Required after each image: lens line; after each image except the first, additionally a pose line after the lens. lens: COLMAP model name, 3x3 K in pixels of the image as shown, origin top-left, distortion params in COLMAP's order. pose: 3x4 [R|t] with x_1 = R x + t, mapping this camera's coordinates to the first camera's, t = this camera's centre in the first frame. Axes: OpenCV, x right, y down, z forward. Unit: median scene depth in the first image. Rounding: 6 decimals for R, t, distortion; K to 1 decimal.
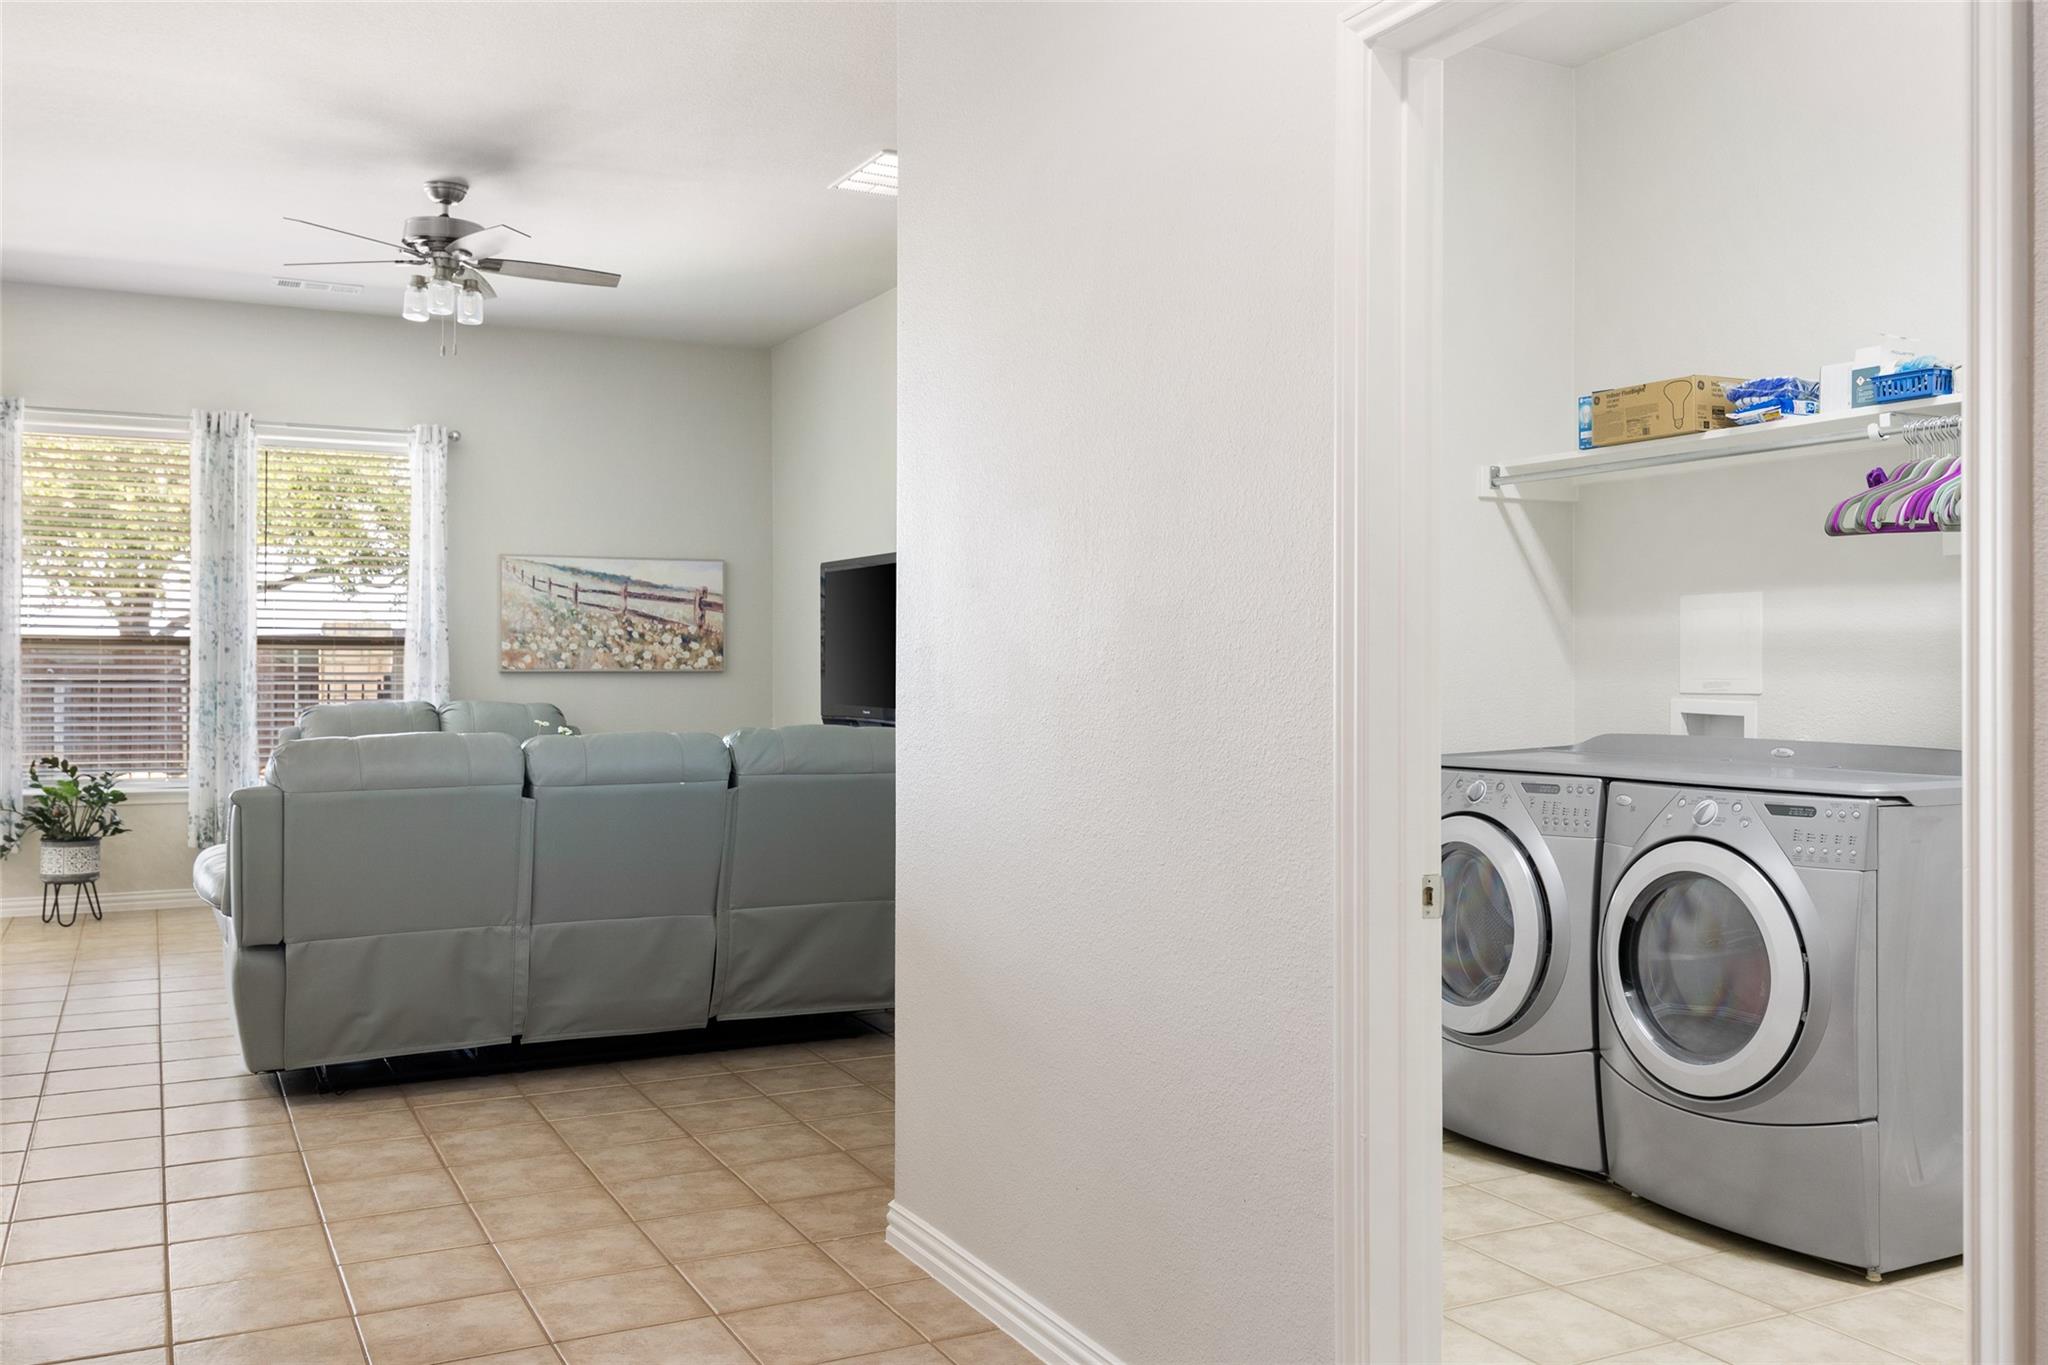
lens RADIAL K [[1728.9, 0, 1016.6], [0, 1728.9, 681.8], [0, 0, 1]] dist [-0.003095, 0.002555]
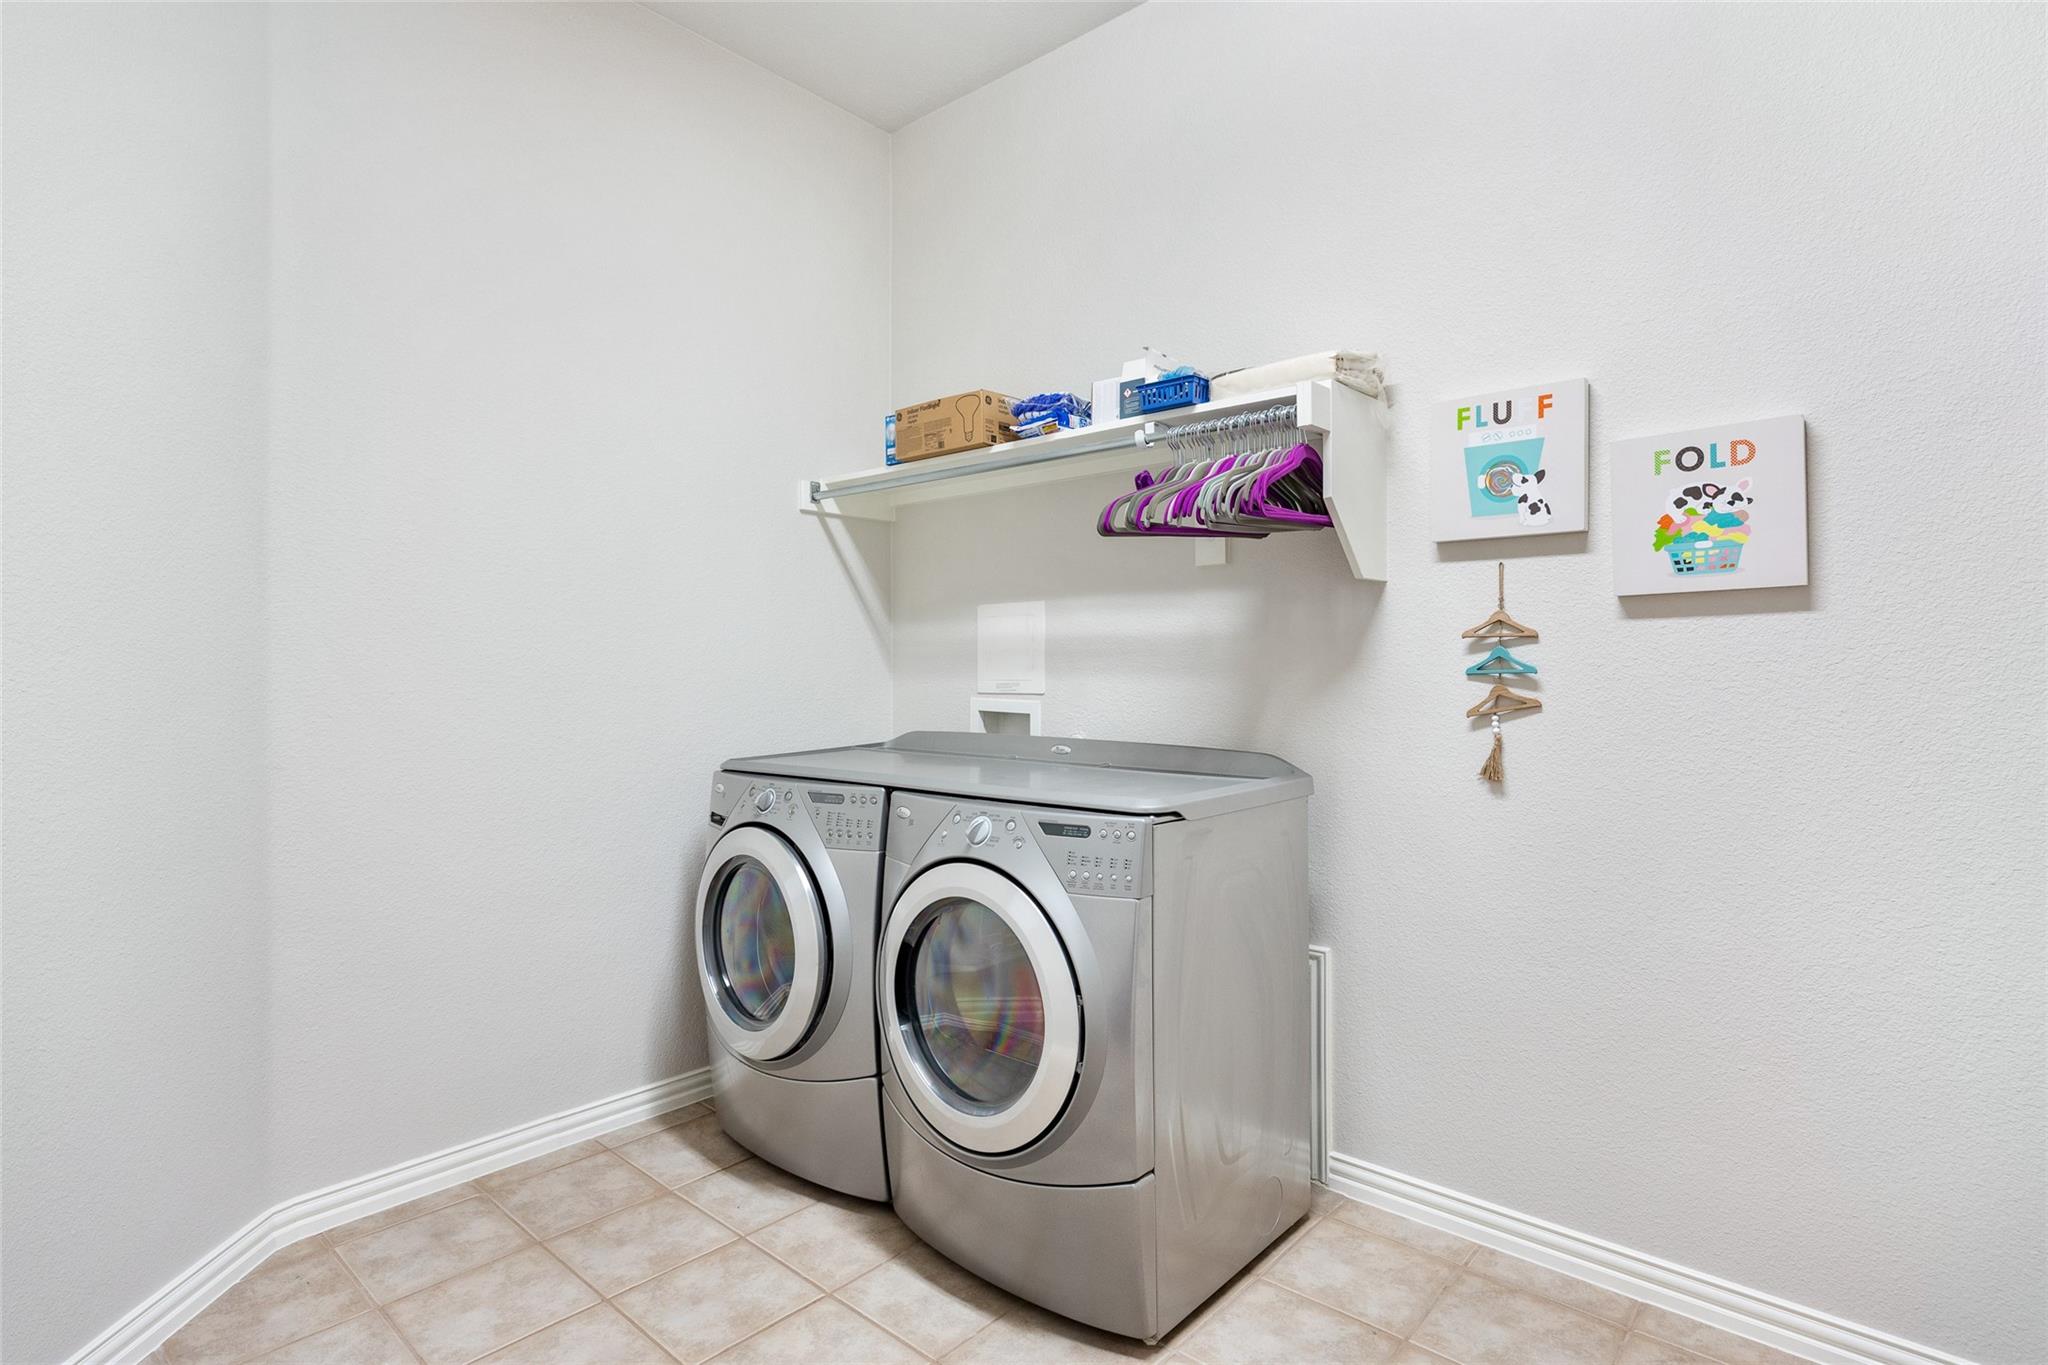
lens RADIAL K [[1019.9, 0, 1034.3], [0, 1019.9, 674.6], [0, 0, 1]] dist [-0.018689, 0.000559]
pose [[0.928861, -0.003111, 0.370417, 0.205030], [0.004333, 0.999988, -0.002467, -0.004149], [-0.370404, 0.003896, 0.928862, 0.443720]]
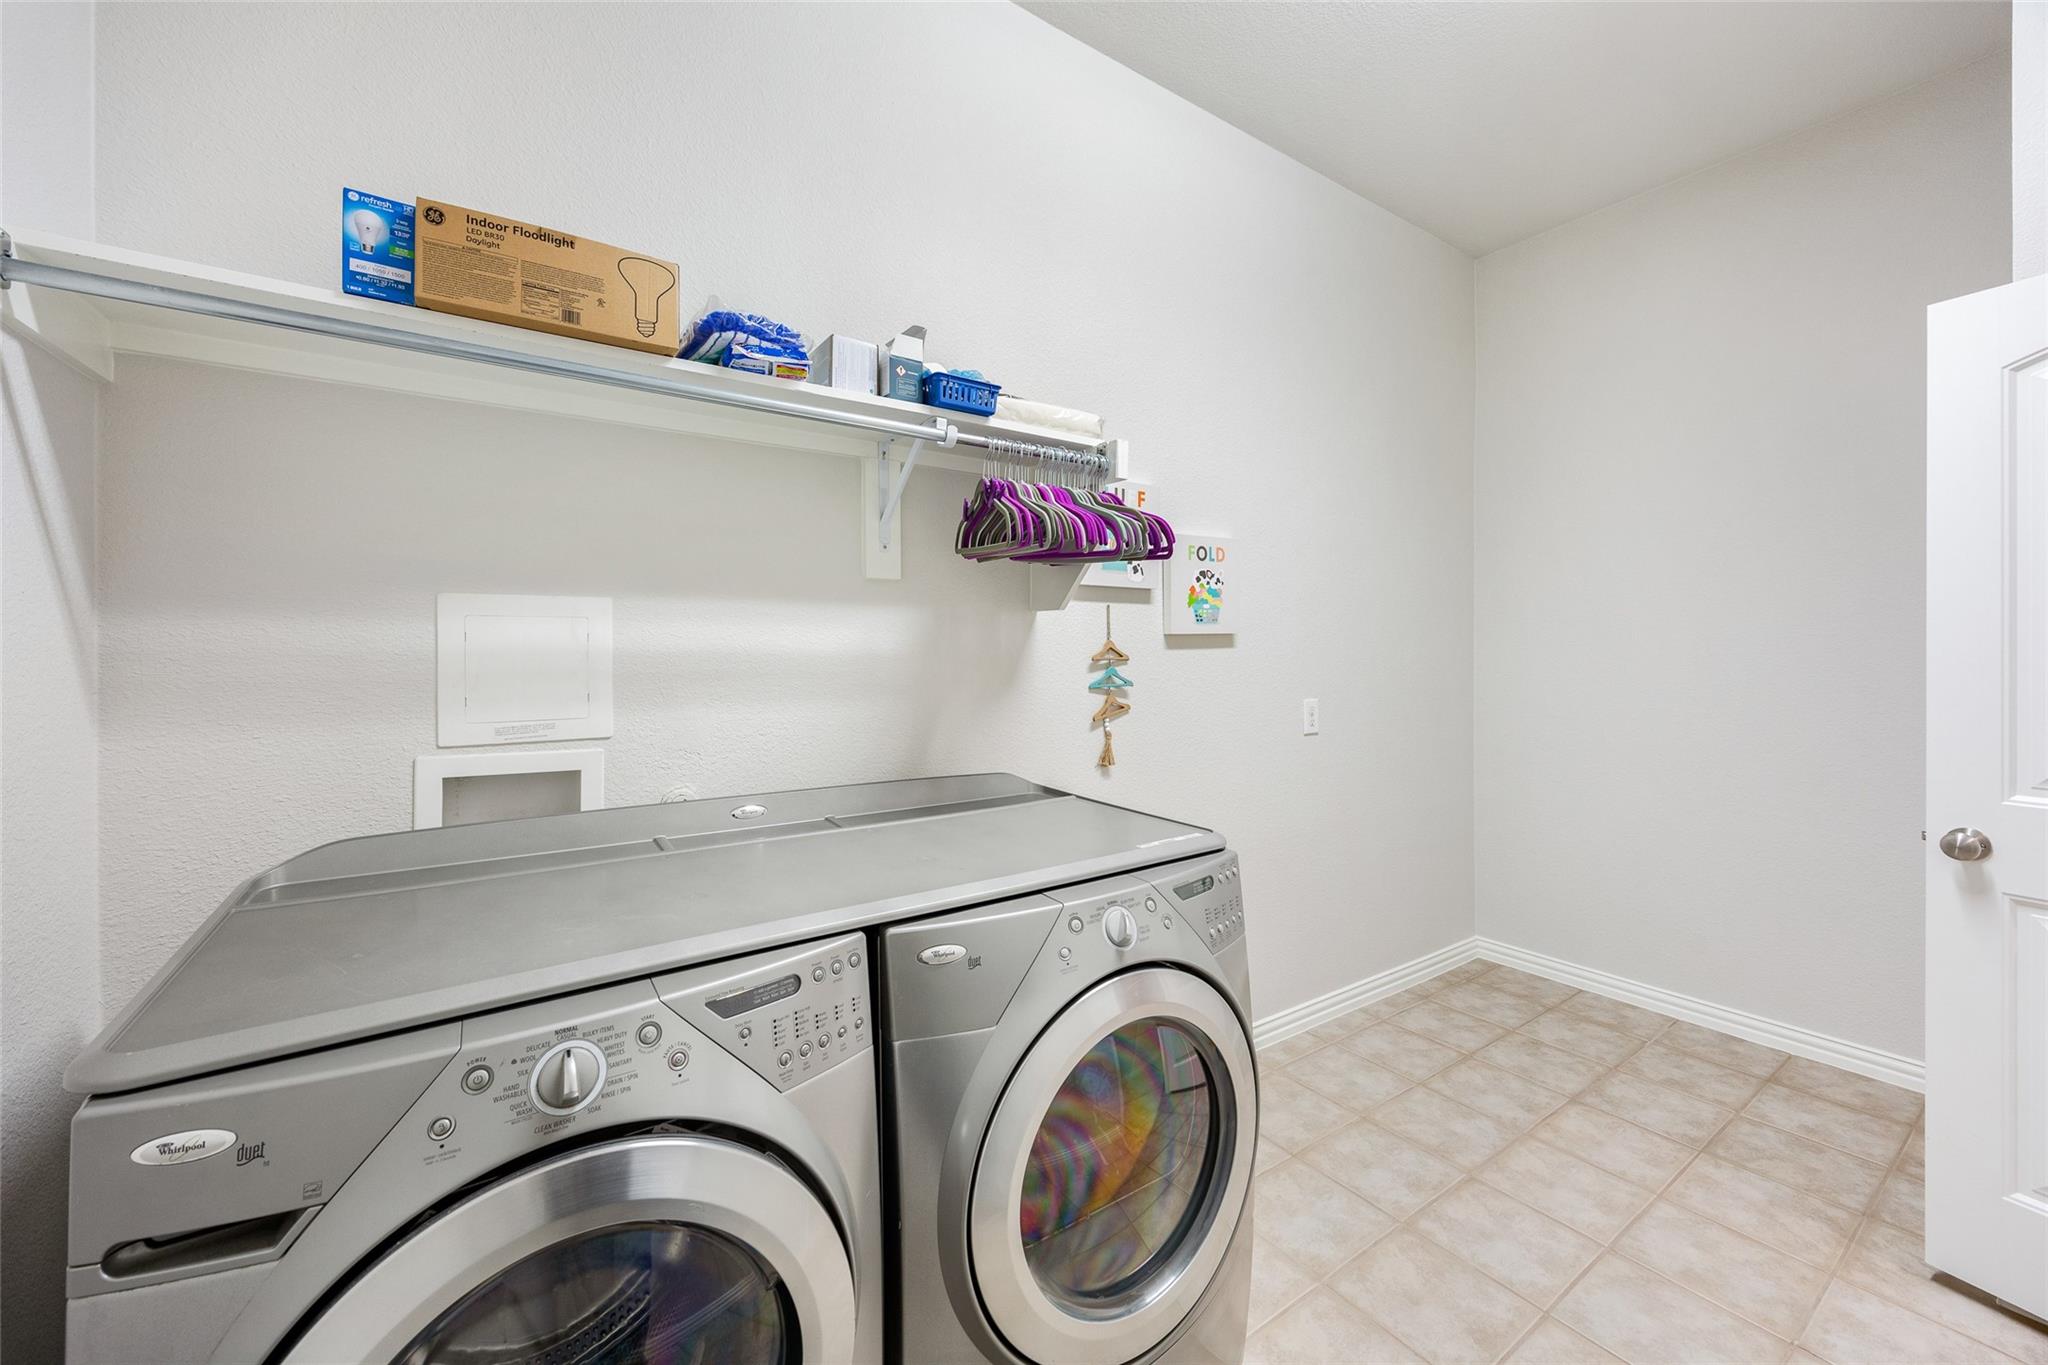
lens RADIAL K [[789.2, 0, 1021.1], [0, 789.2, 652.9], [0, 0, 1]] dist [0.000911, 0.000067]
pose [[-0.123413, -0.004081, 0.992347, 0.082965], [0.011589, 0.999917, 0.005553, -0.032220], [-0.992288, 0.012186, -0.123355, 0.964582]]
